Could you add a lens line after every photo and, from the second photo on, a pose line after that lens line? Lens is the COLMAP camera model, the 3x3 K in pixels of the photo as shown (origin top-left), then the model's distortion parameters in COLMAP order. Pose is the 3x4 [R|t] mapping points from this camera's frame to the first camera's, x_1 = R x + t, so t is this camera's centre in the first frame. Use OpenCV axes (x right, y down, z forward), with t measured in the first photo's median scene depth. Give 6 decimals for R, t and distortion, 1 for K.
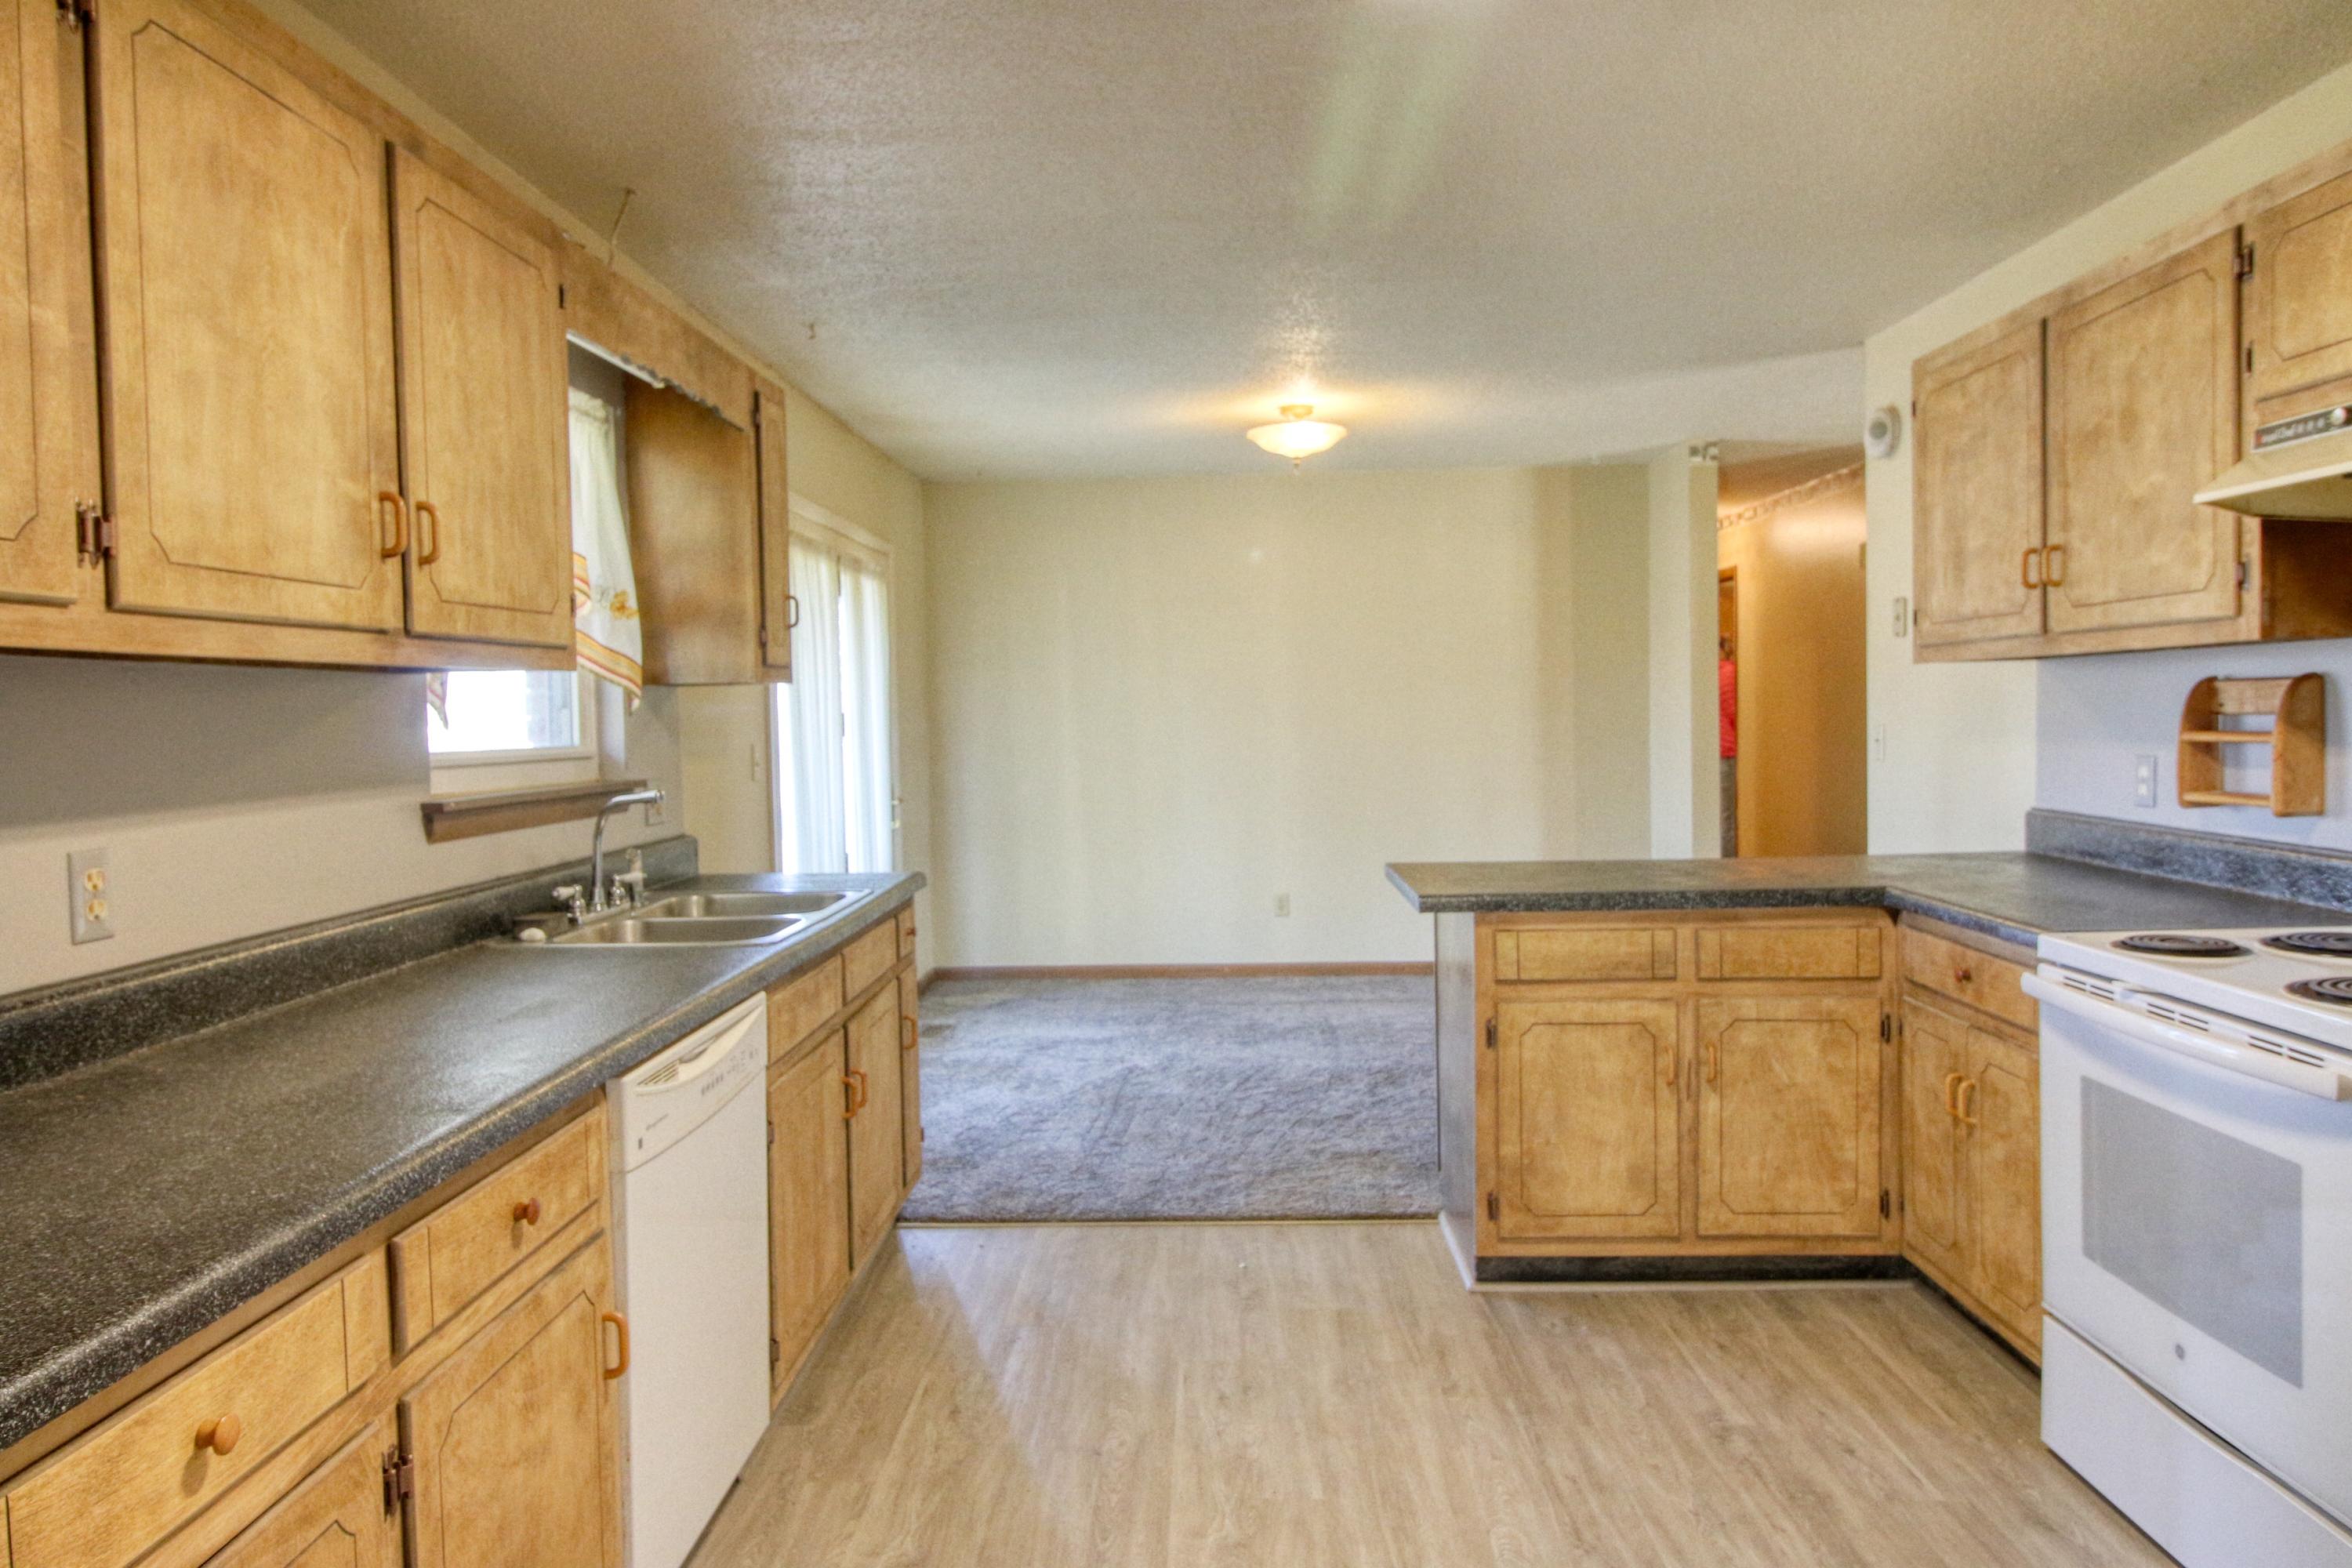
lens RADIAL K [[1521.0, 0, 1170.5], [0, 1521.0, 778.5], [0, 0, 1]] dist [0.006731, -0.003672]
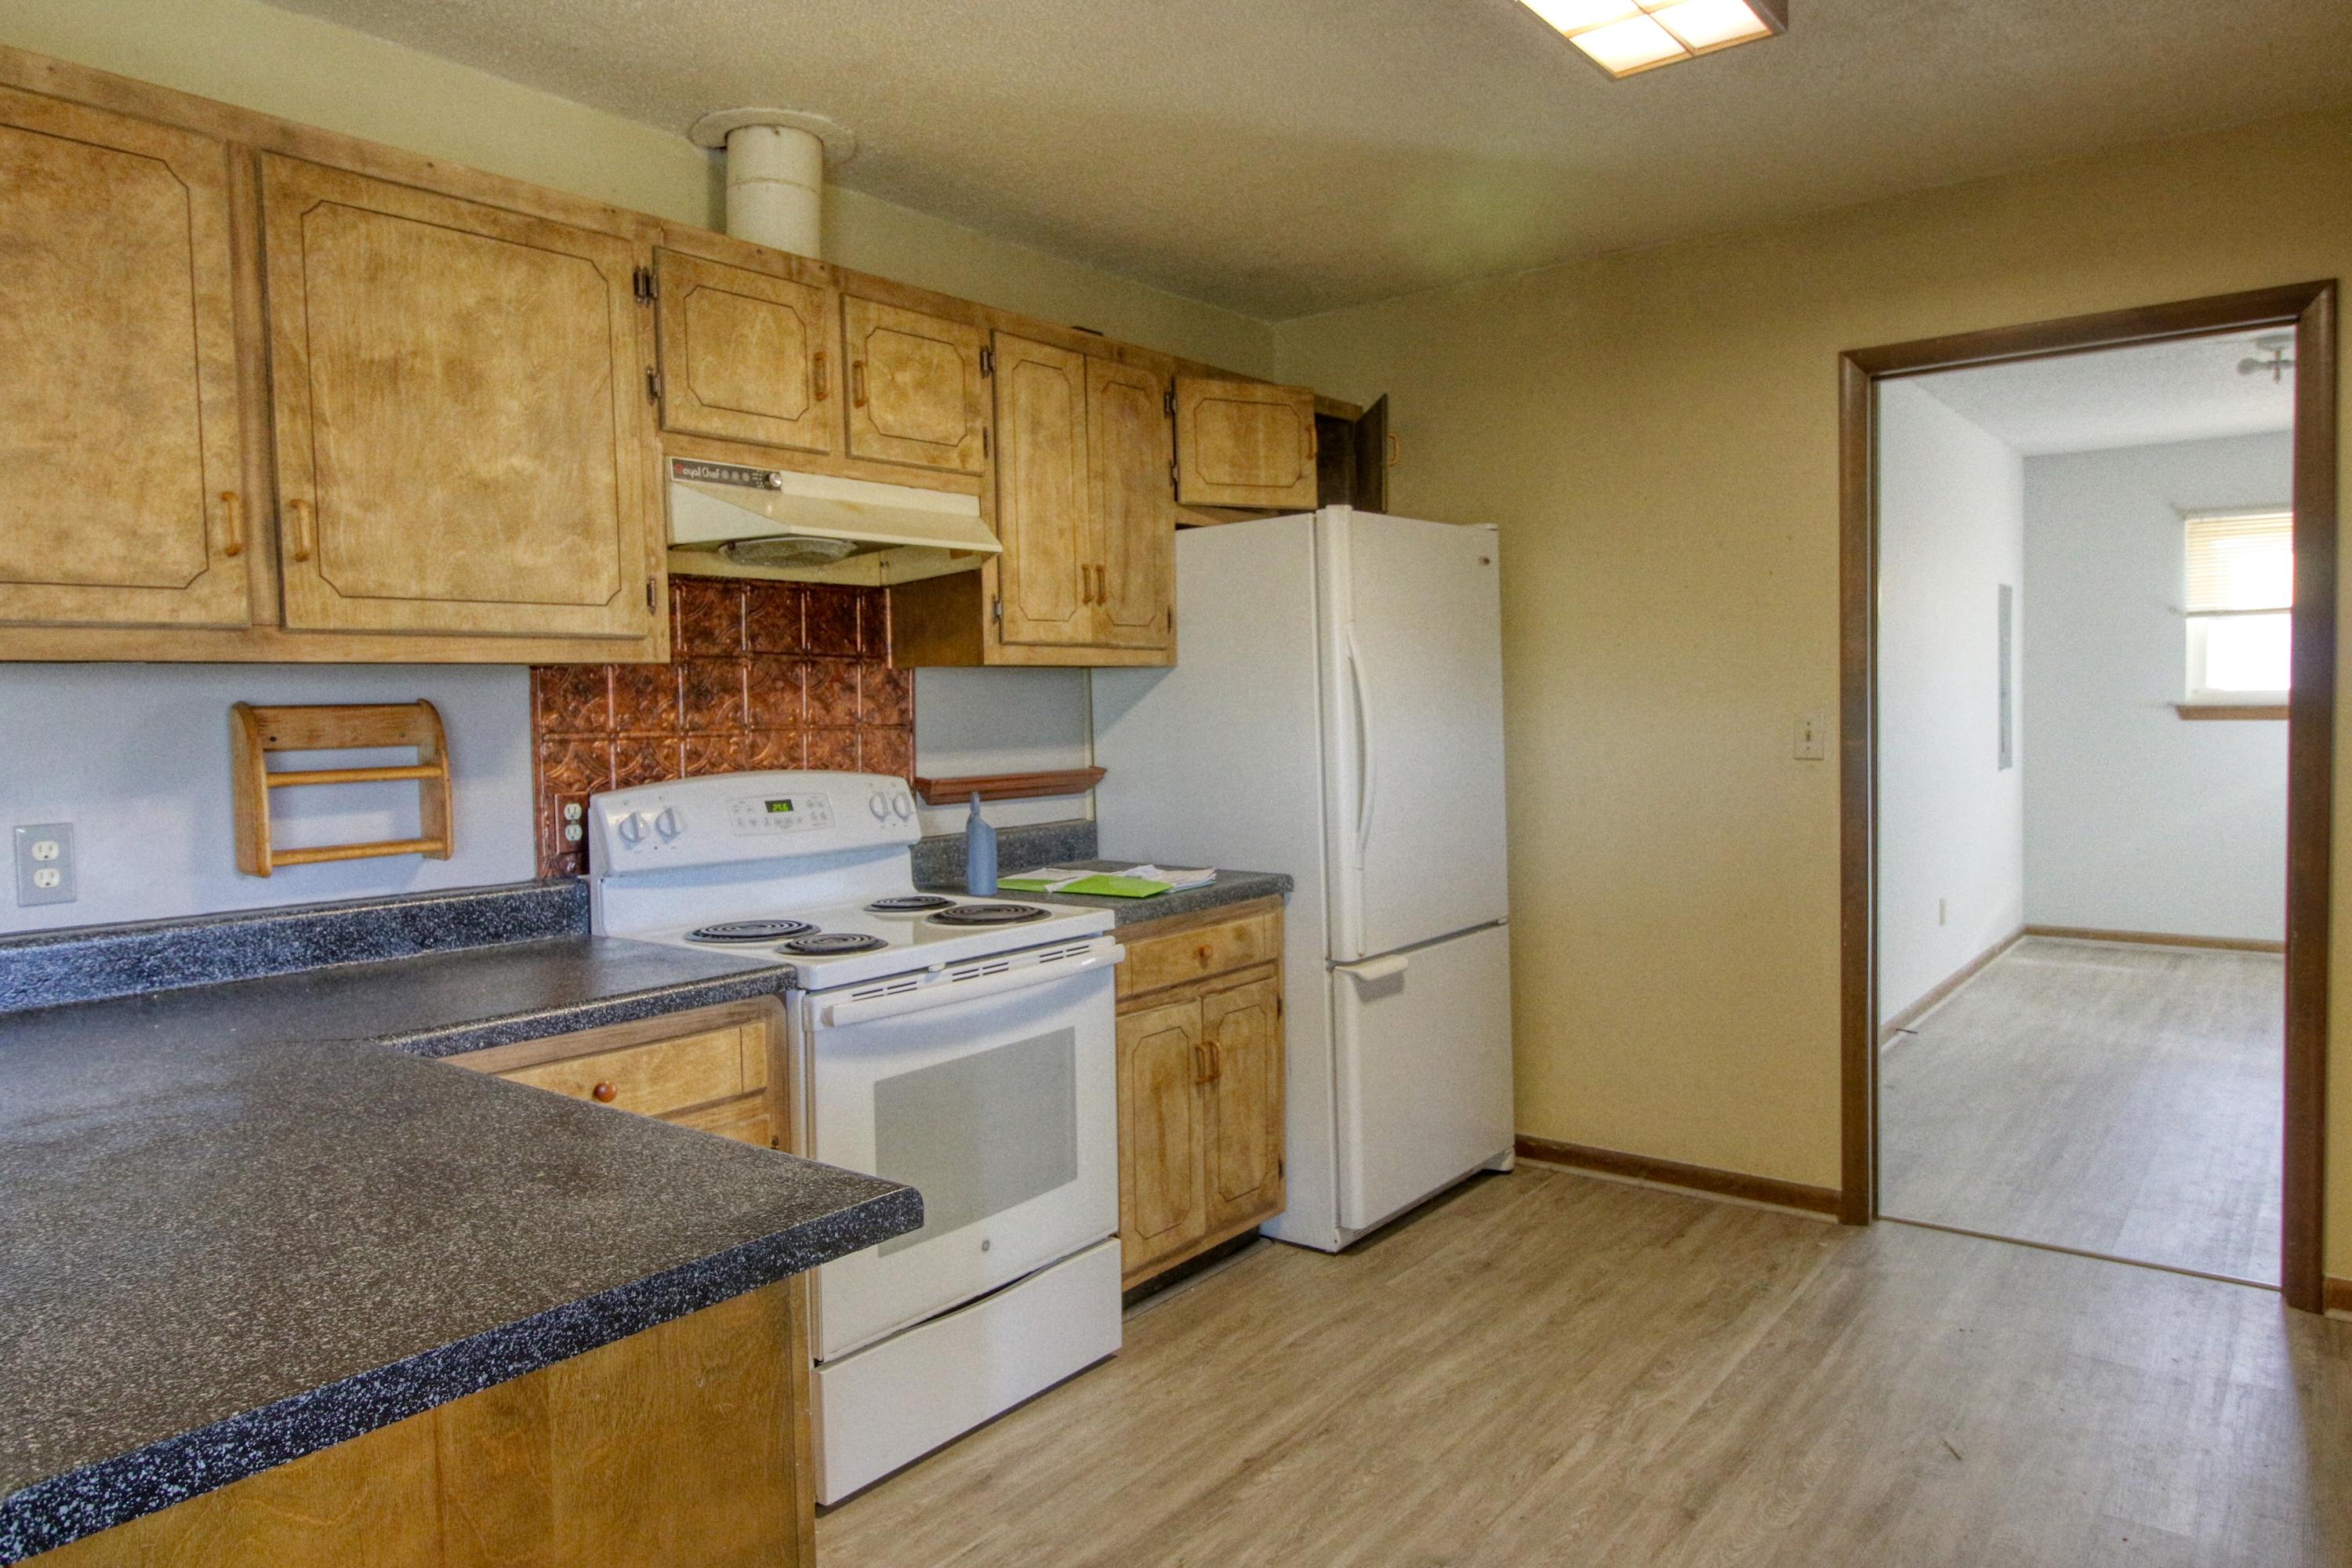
lens RADIAL K [[1521.0, 0, 1176.4], [0, 1521.0, 778.7], [0, 0, 1]] dist [0.006731, -0.003672]
pose [[-0.817663, 0.012698, 0.575556, -0.142987], [0.066544, 0.995140, 0.072581, -0.061704], [-0.571838, 0.097646, -0.814535, 1.554804]]
